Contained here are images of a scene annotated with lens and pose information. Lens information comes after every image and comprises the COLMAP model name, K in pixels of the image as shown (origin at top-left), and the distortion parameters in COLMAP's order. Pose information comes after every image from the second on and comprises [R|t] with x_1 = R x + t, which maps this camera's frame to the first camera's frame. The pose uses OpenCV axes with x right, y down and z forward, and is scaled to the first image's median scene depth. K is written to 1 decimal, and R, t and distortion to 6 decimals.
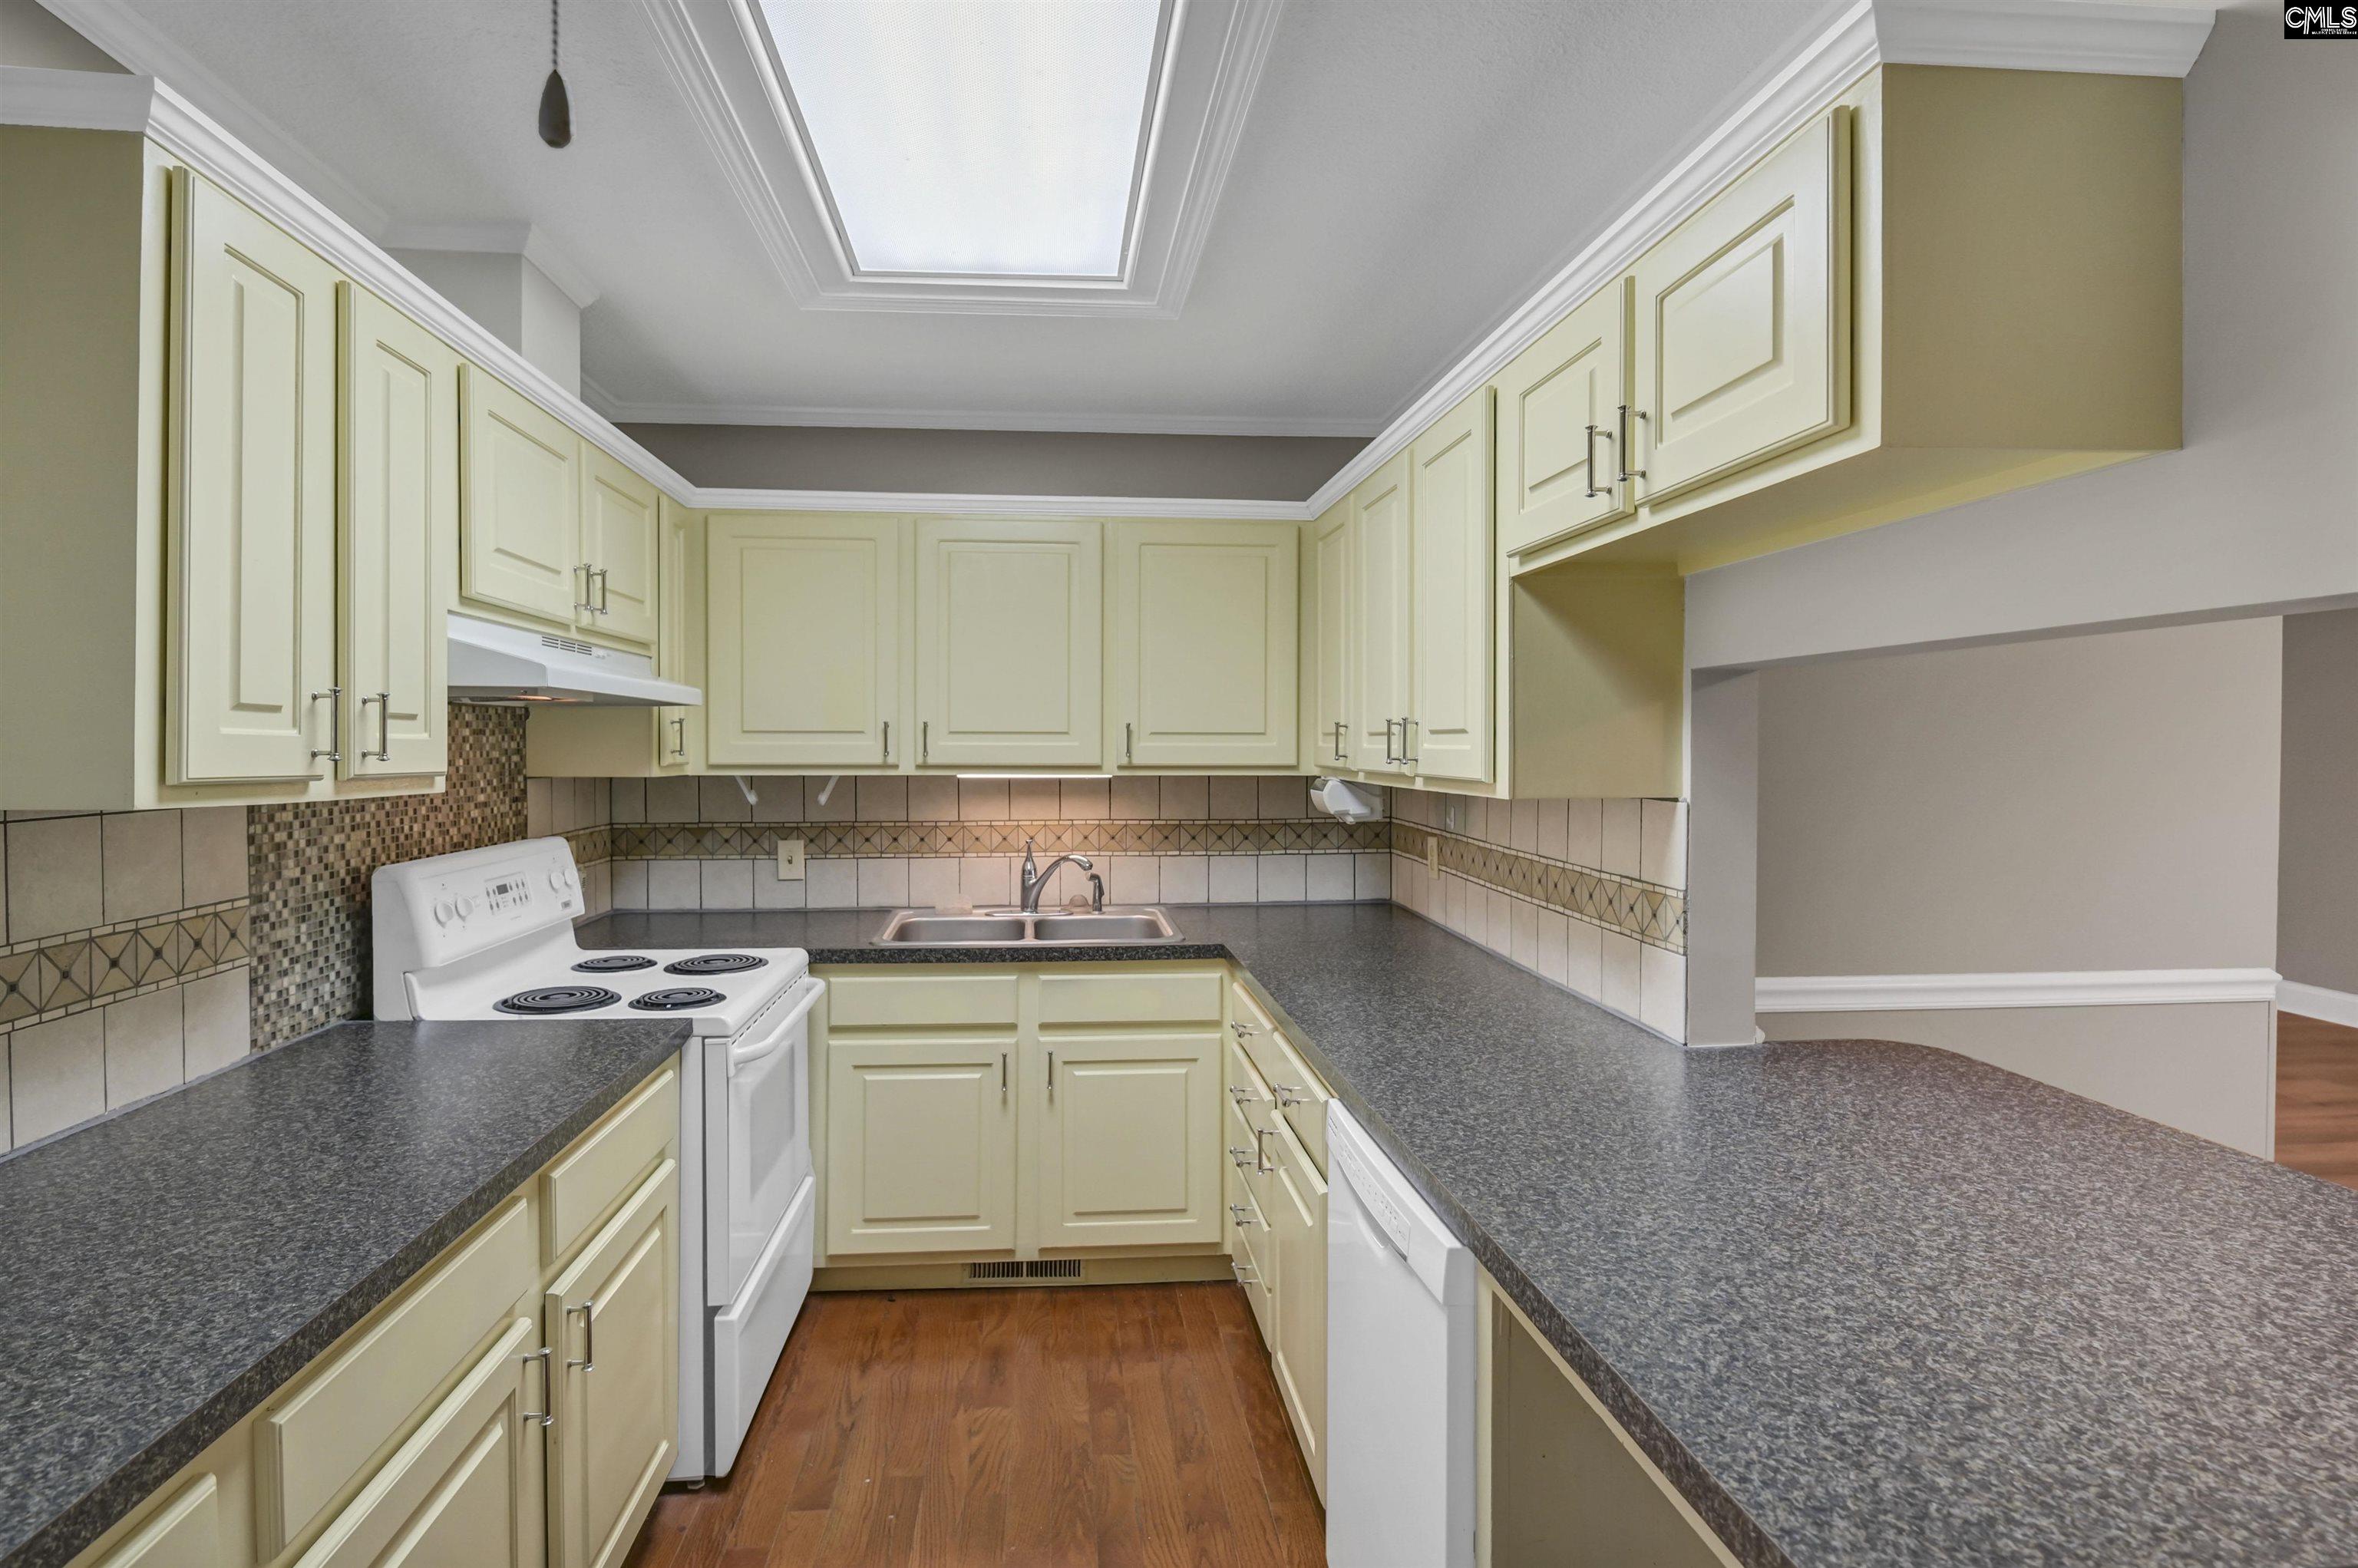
lens RADIAL K [[1202.2, 0, 1120.0], [0, 1202.2, 781.3], [0, 0, 1]] dist [-0.000247, -0.001527]
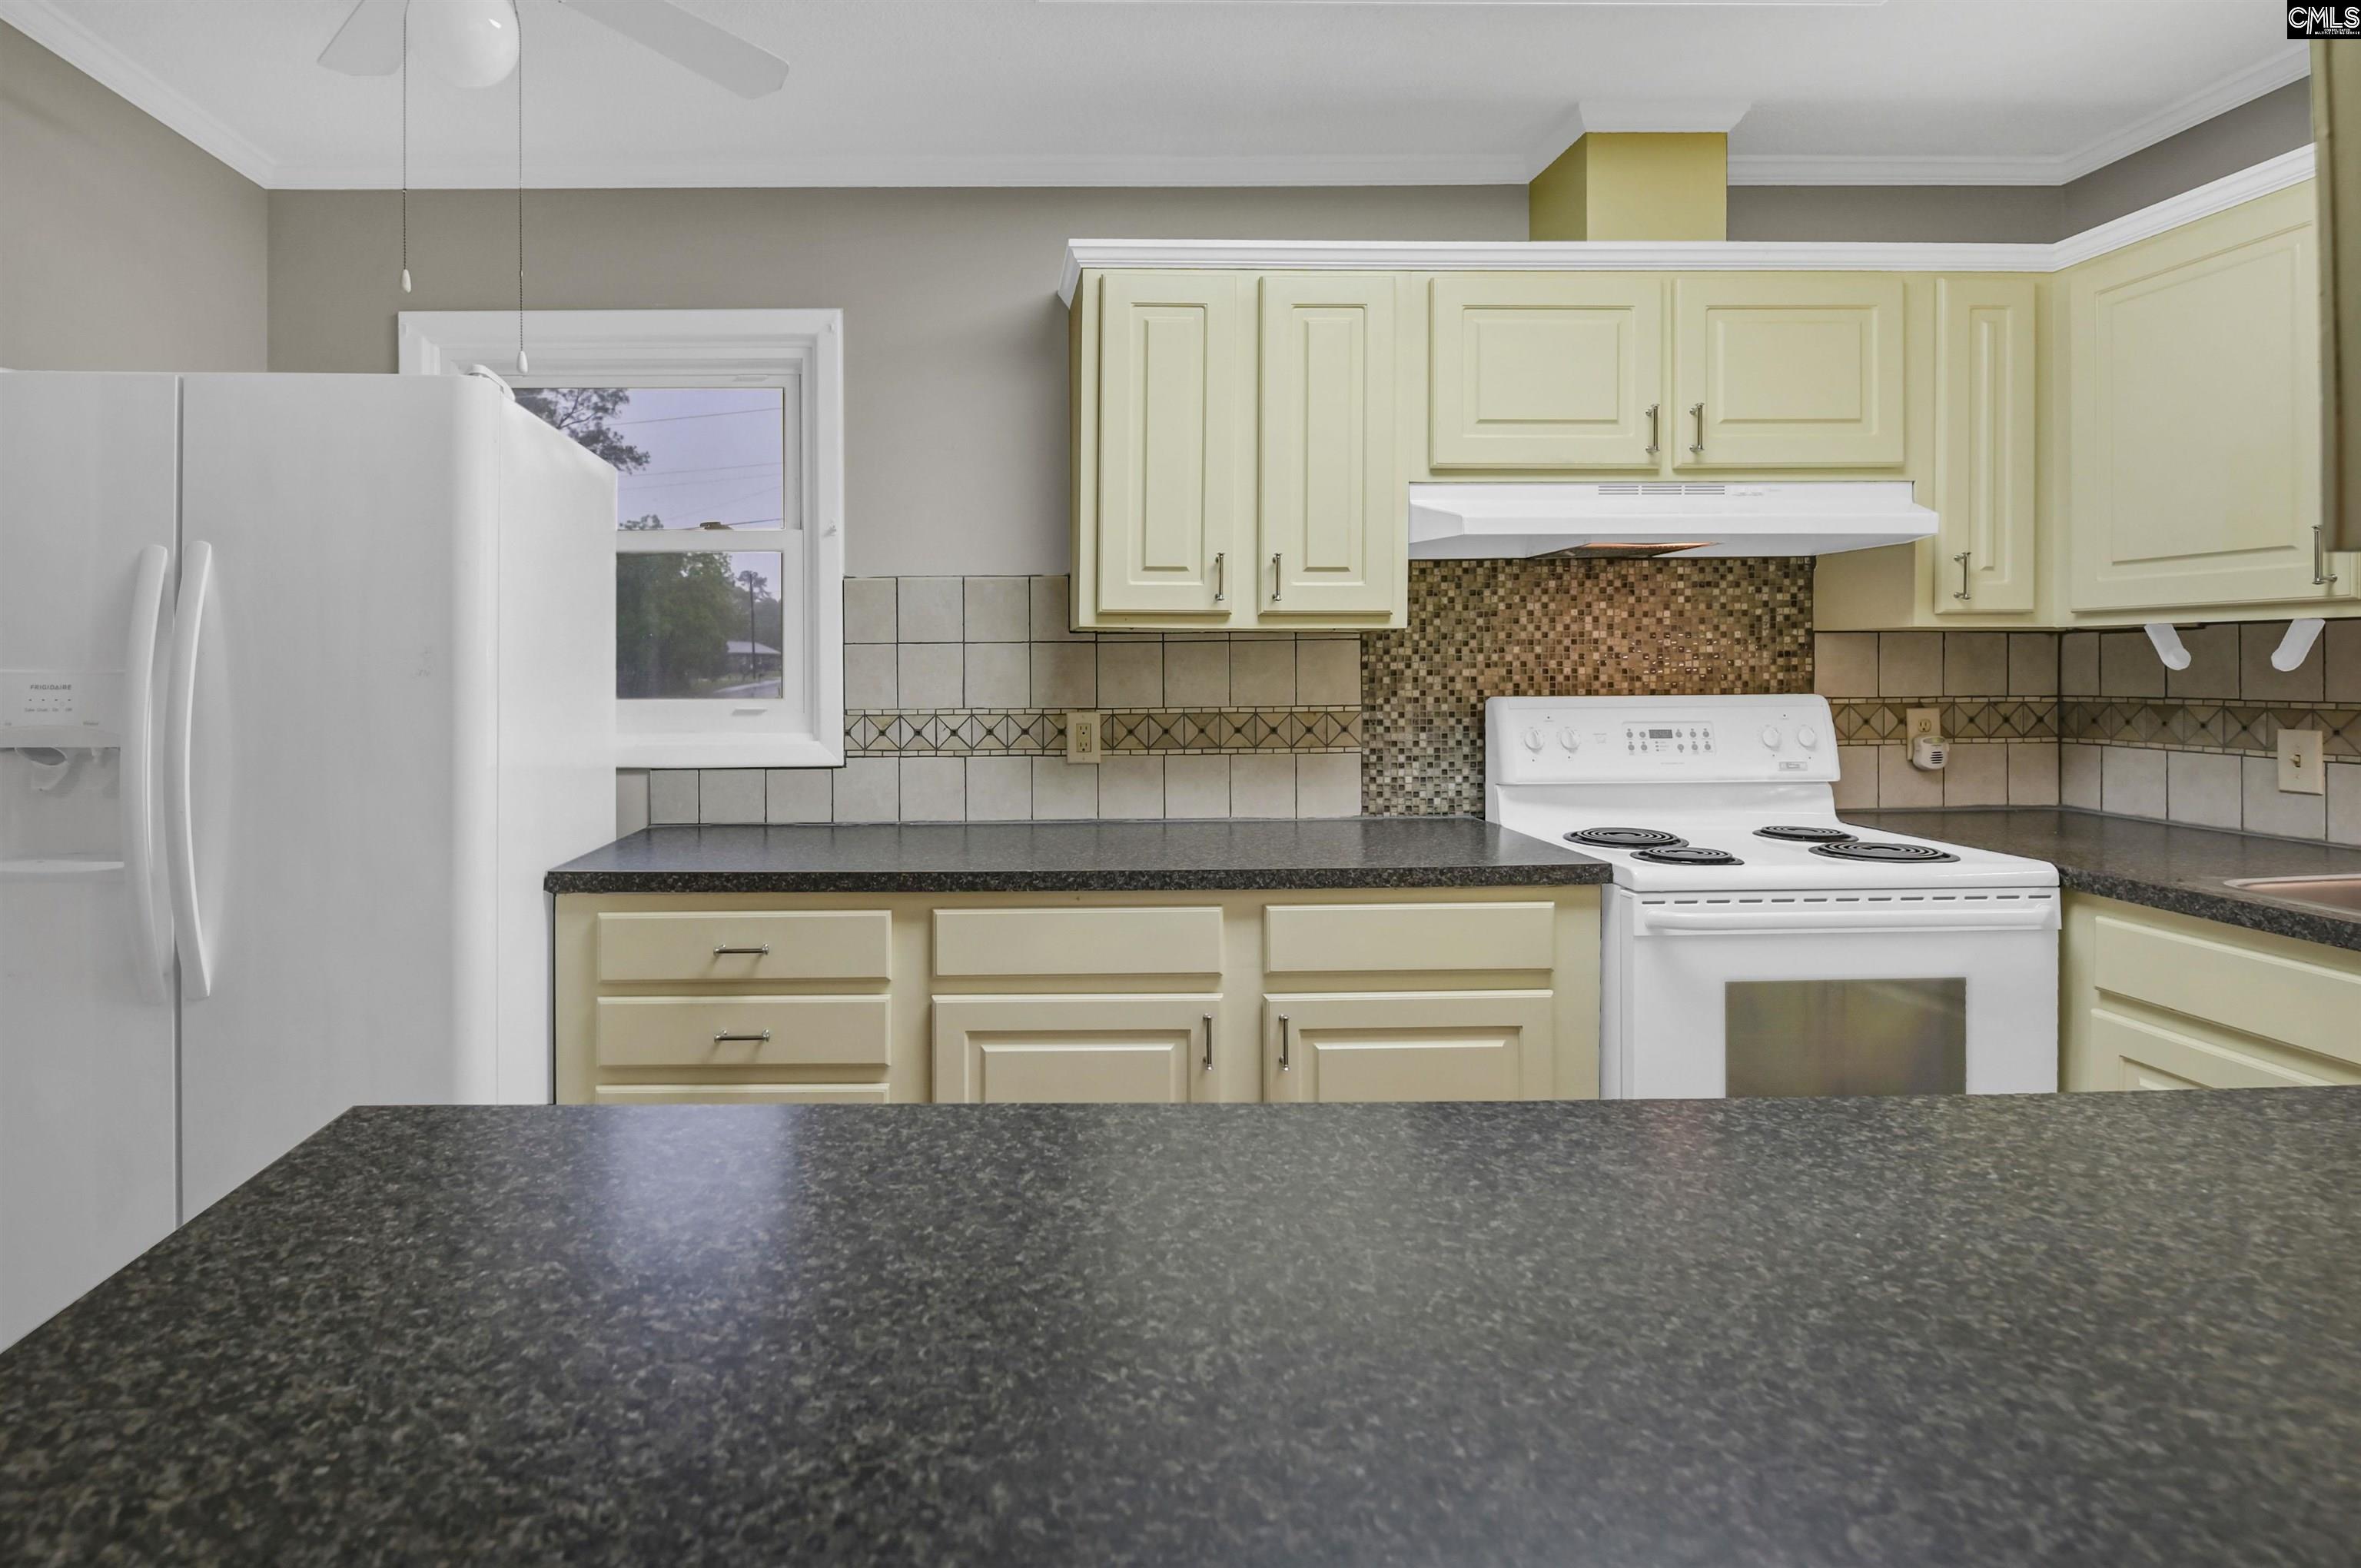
lens RADIAL K [[1170.8, 0, 1024.1], [0, 1170.8, 696.7], [0, 0, 1]] dist [0.007612, -0.008946]
pose [[-0.047950, 0.025910, -0.998514, 0.652608], [-0.023622, 0.999354, 0.027066, 0.054378], [0.998570, 0.024885, -0.047307, 0.627133]]
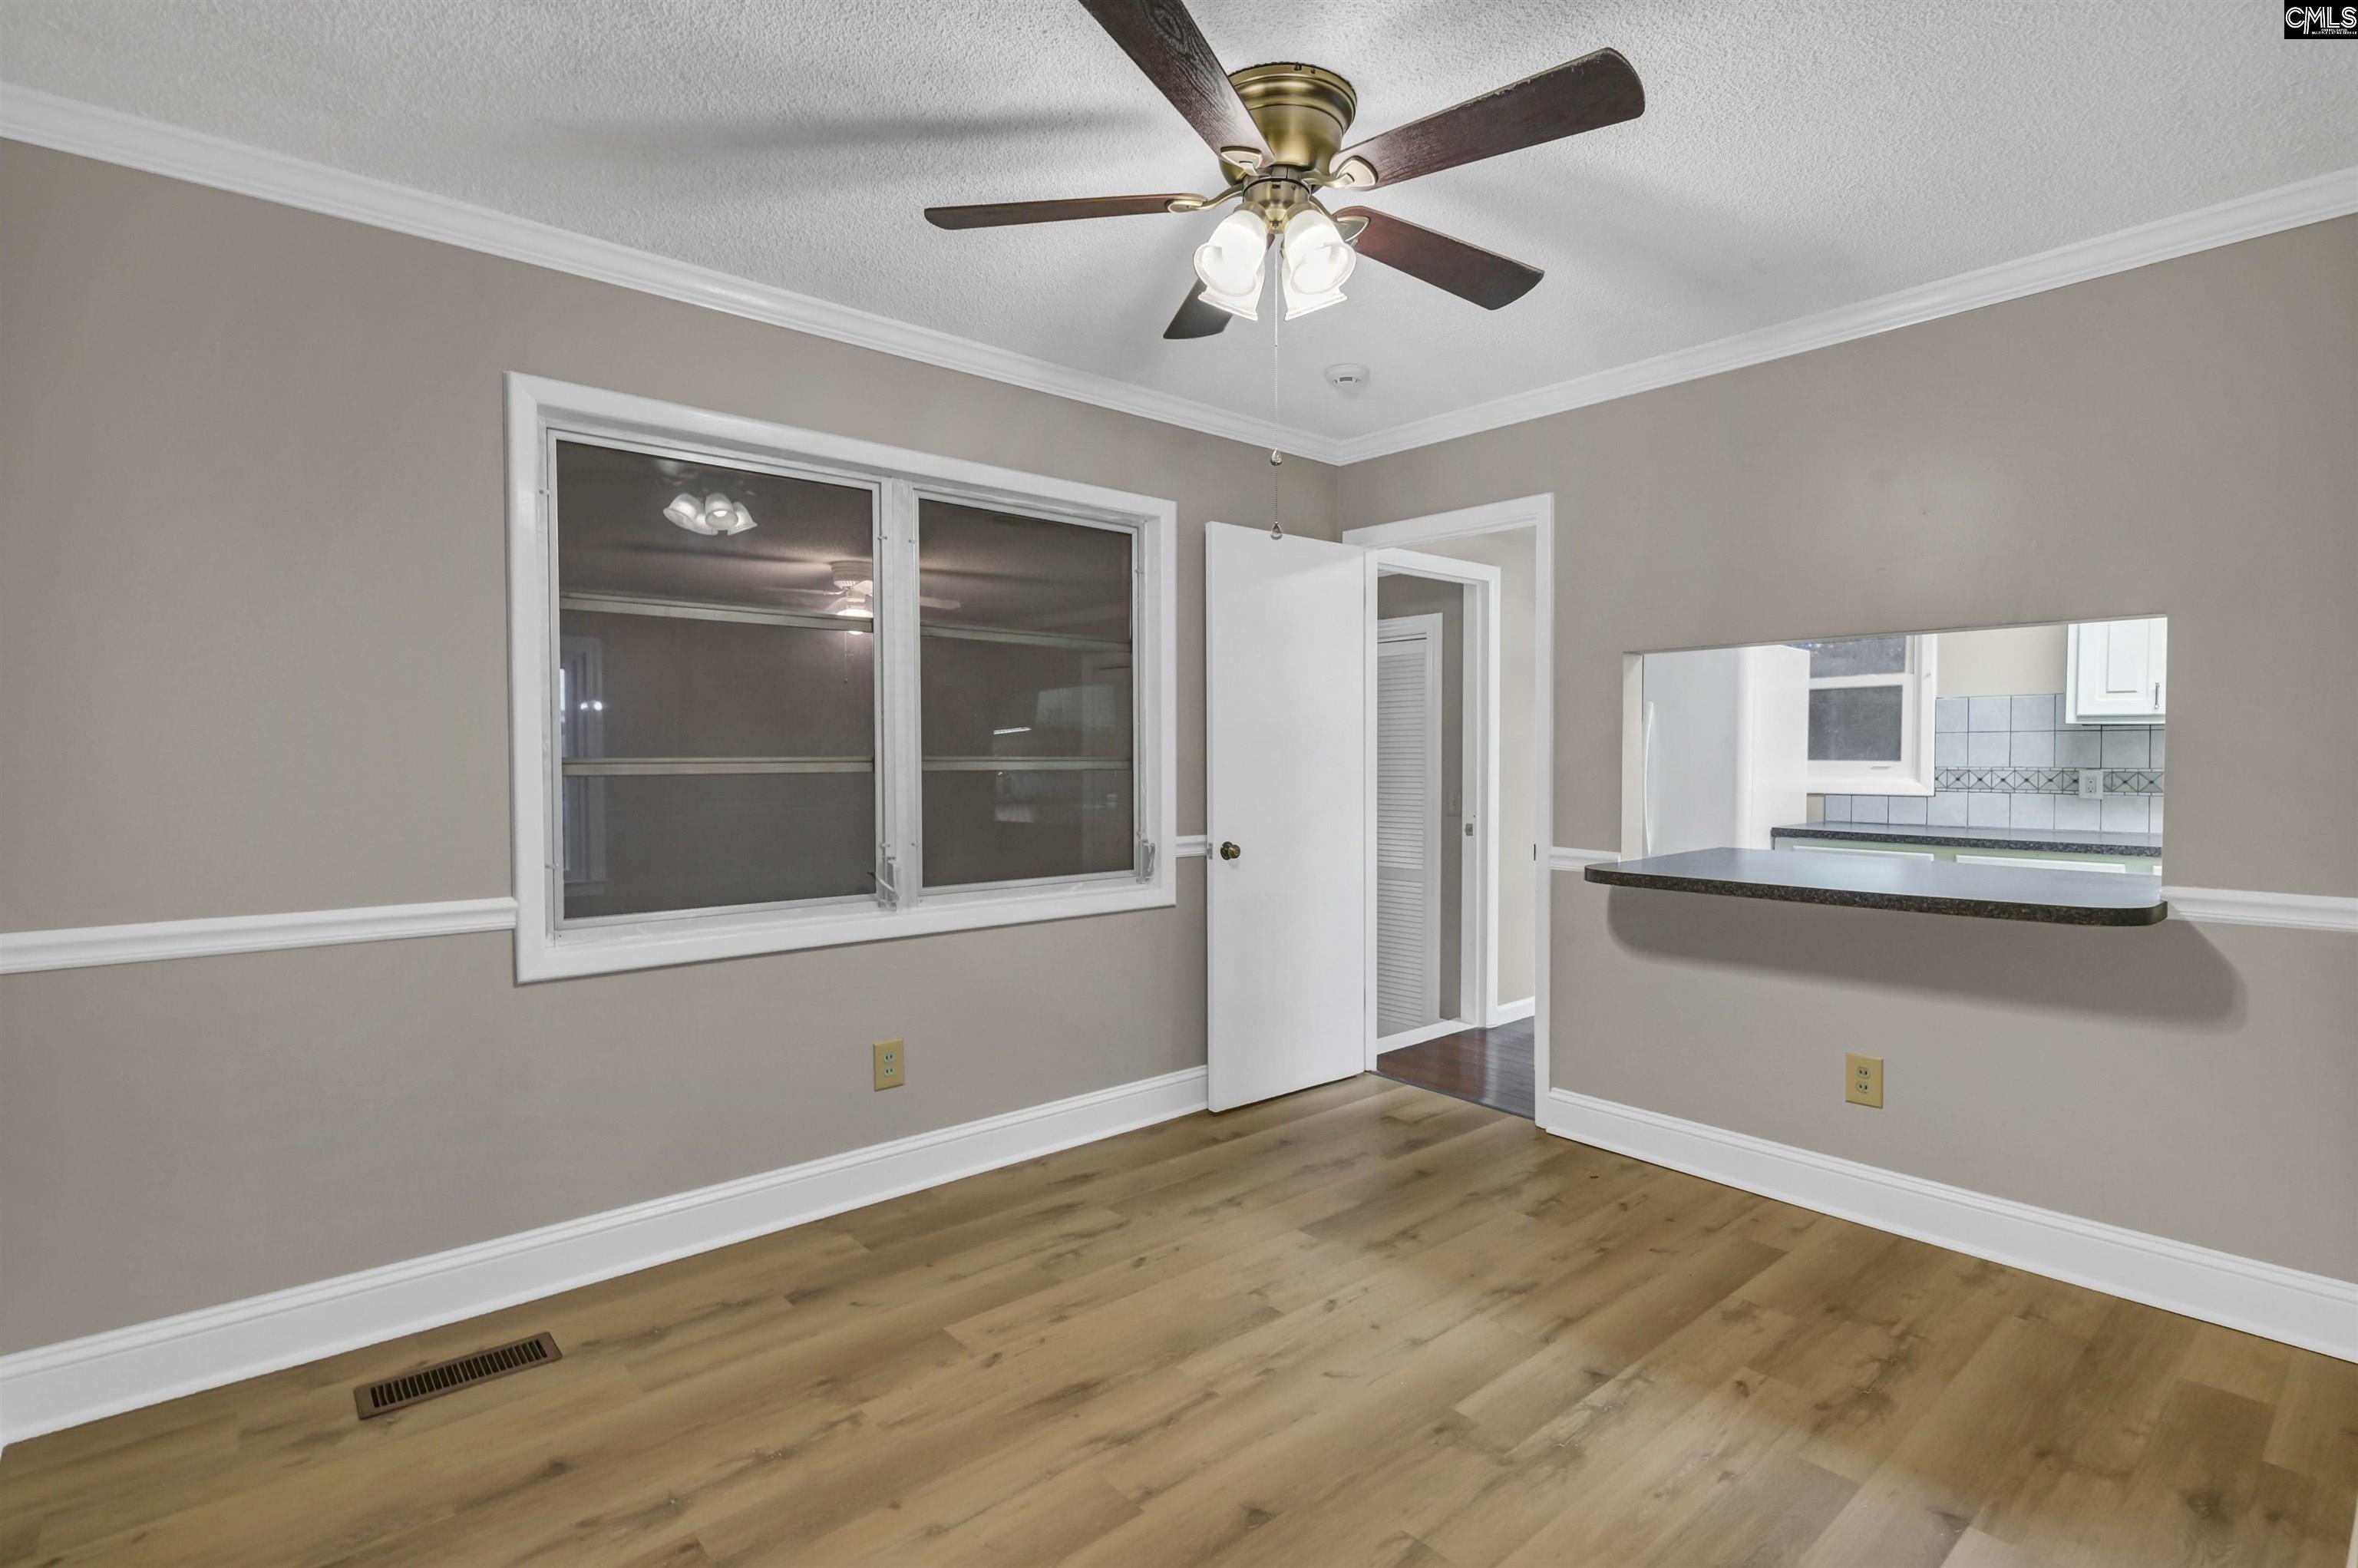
lens RADIAL K [[1120.5, 0, 1198.6], [0, 1120.5, 806.5], [0, 0, 1]] dist [-0.000596, -0.001139]
pose [[-0.787265, 0.033650, -0.615696, 2.103125], [-0.015093, 0.997159, 0.073796, 0.040320], [0.616430, 0.067390, -0.784520, 1.288187]]
